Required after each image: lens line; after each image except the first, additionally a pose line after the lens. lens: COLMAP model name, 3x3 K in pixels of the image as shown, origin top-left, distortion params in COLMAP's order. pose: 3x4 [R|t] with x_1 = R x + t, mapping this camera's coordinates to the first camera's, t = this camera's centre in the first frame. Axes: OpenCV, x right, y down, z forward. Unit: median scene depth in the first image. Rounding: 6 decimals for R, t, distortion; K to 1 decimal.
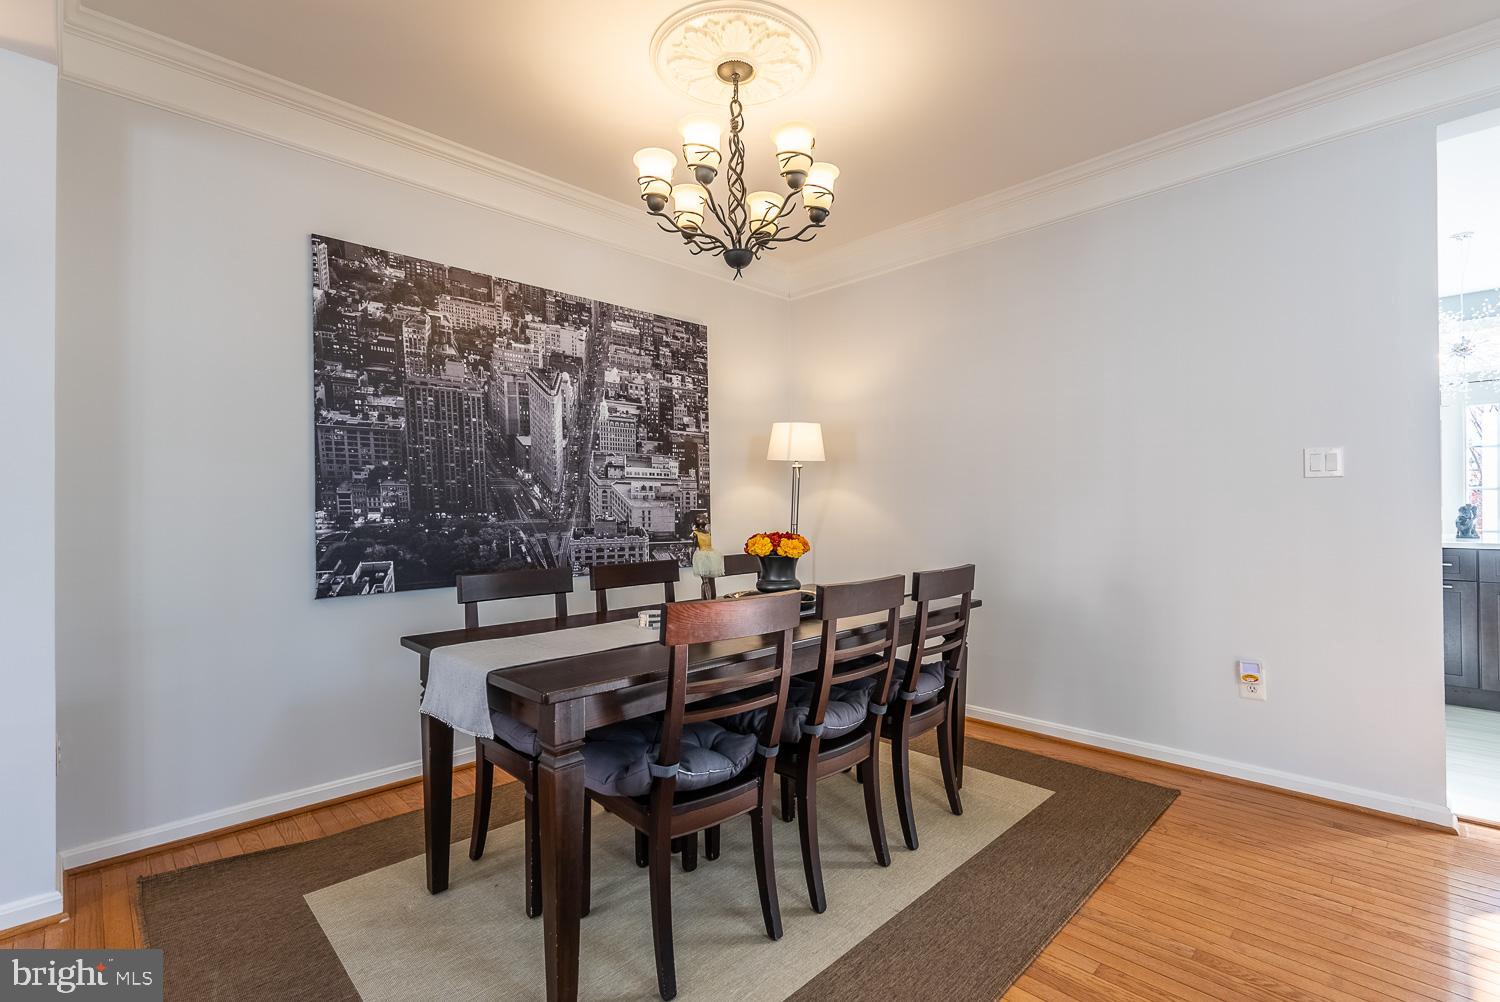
lens RADIAL K [[683.1, 0, 748.0], [0, 683.1, 499.2], [0, 0, 1]] dist [-0.005727, -0.000474]
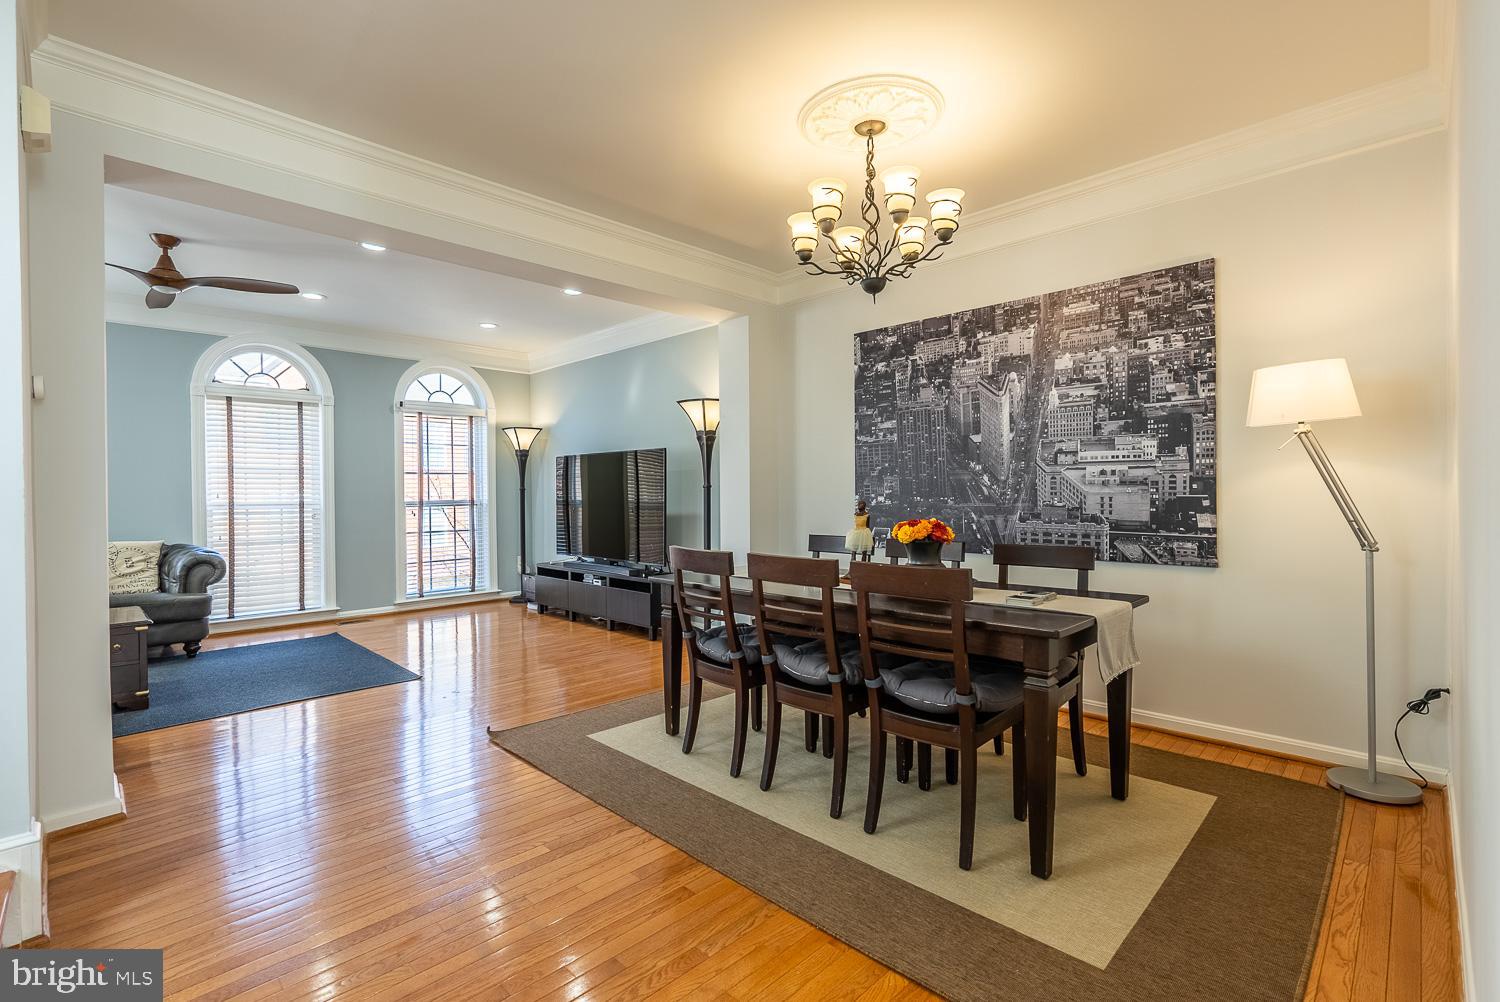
lens RADIAL K [[683.1, 0, 748.0], [0, 683.1, 499.2], [0, 0, 1]] dist [-0.005727, -0.000474]
pose [[0.011181, 0.015602, -0.999816, 0.821321], [0.018985, 0.999695, 0.015812, -0.004103], [0.999757, -0.019158, 0.010881, 0.534329]]
